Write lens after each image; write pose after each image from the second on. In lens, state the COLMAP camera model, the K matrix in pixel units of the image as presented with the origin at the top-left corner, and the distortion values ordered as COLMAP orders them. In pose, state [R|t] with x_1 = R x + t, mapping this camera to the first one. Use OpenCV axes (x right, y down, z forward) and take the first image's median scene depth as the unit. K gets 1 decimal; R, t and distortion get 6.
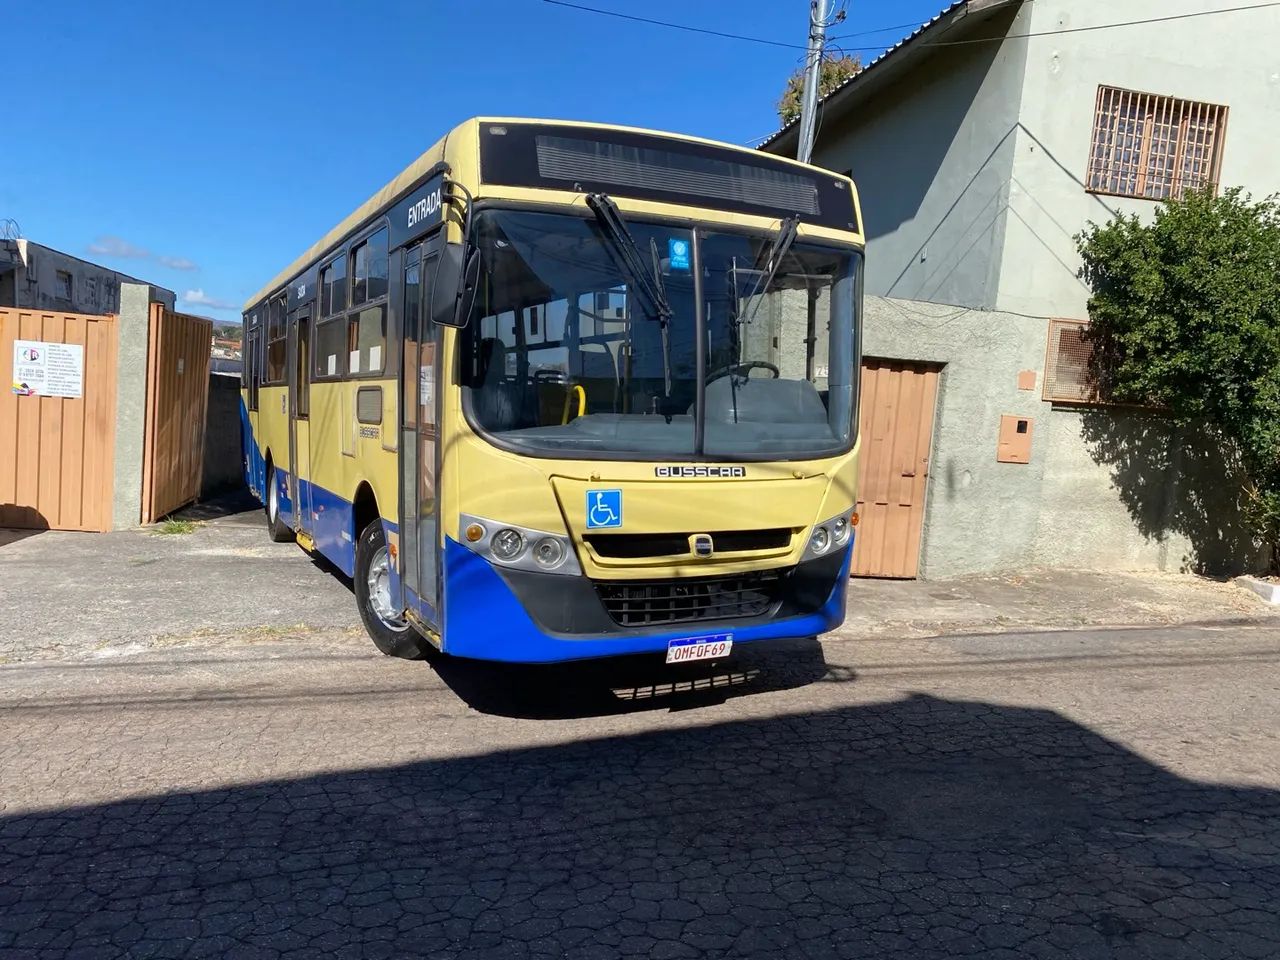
lens RADIAL K [[978.1, 0, 632.1], [0, 978.1, 460.7], [0, 0, 1]] dist [0.000407, -0.004105]
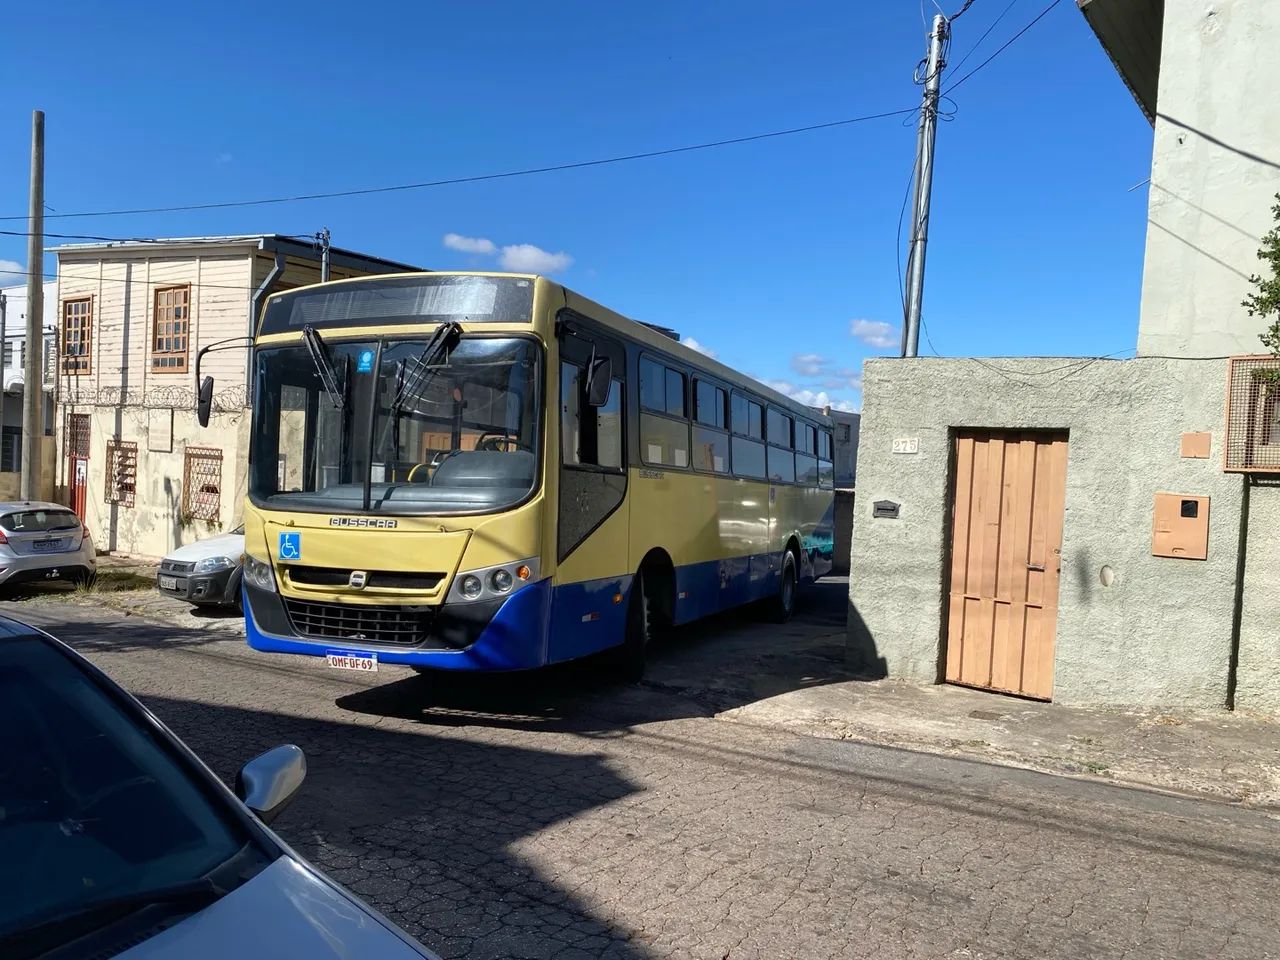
lens RADIAL K [[978.1, 0, 632.1], [0, 978.1, 460.7], [0, 0, 1]] dist [0.000407, -0.004105]
pose [[0.669624, -0.043326, -0.741436, 1.240136], [-0.046696, 0.993866, -0.100250, 0.041609], [0.741231, 0.101752, 0.663493, 0.384625]]
